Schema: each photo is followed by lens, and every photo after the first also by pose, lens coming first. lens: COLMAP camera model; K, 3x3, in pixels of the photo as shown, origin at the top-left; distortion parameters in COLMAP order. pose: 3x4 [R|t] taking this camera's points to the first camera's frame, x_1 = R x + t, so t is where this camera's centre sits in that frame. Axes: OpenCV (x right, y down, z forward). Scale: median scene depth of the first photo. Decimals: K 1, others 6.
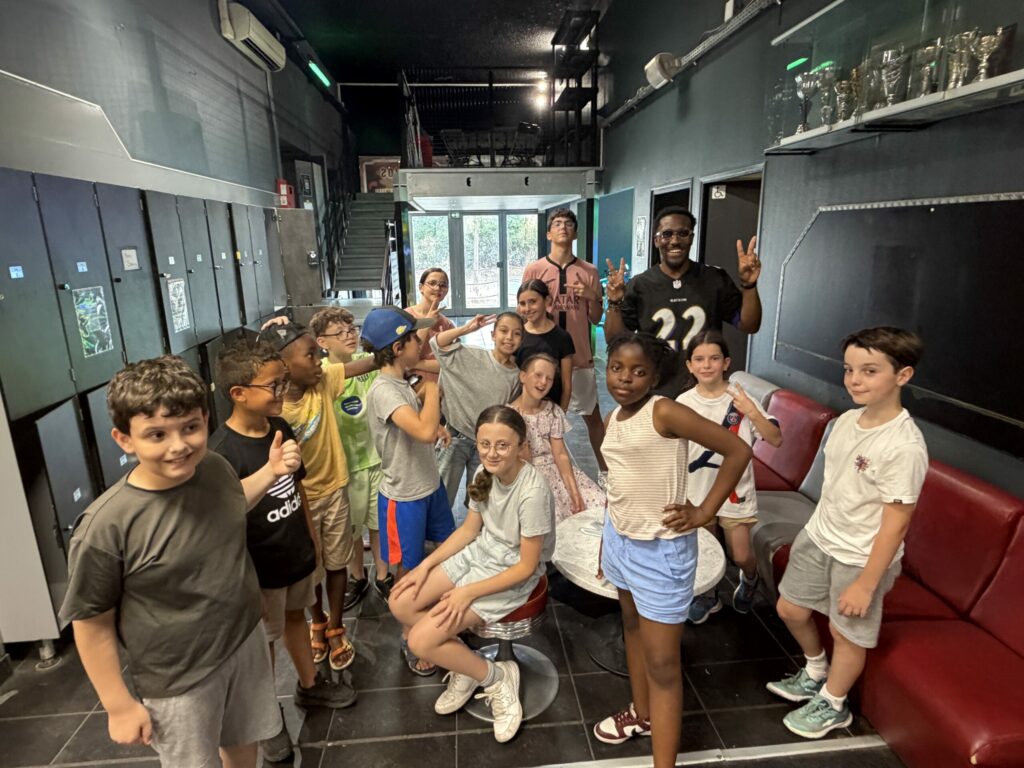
lens RADIAL K [[593.3, 0, 512.0], [0, 593.3, 384.0], [0, 0, 1]] dist [0.008383, -0.000119]
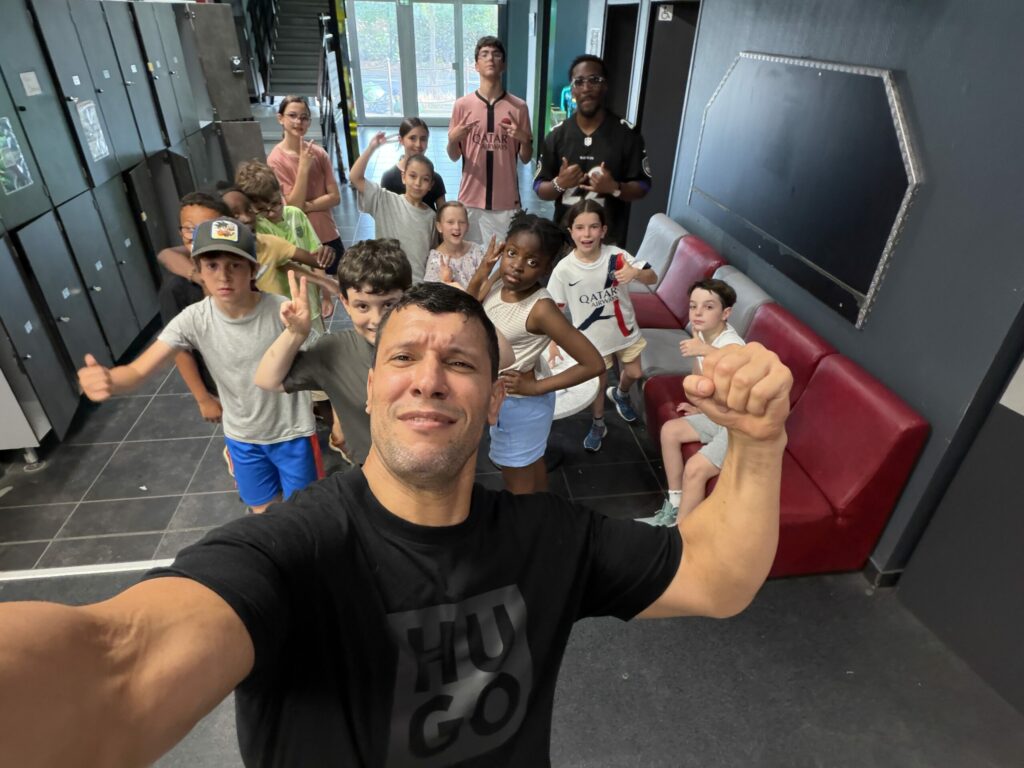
lens RADIAL K [[590.4, 0, 512.0], [0, 590.4, 384.0], [0, 0, 1]] dist [0.013983, -0.000992]
pose [[0.997877, 0.007920, 0.064644, 0.065450], [-0.026772, 0.954719, 0.296304, -0.044604], [-0.059370, -0.297405, 0.952904, -0.094432]]
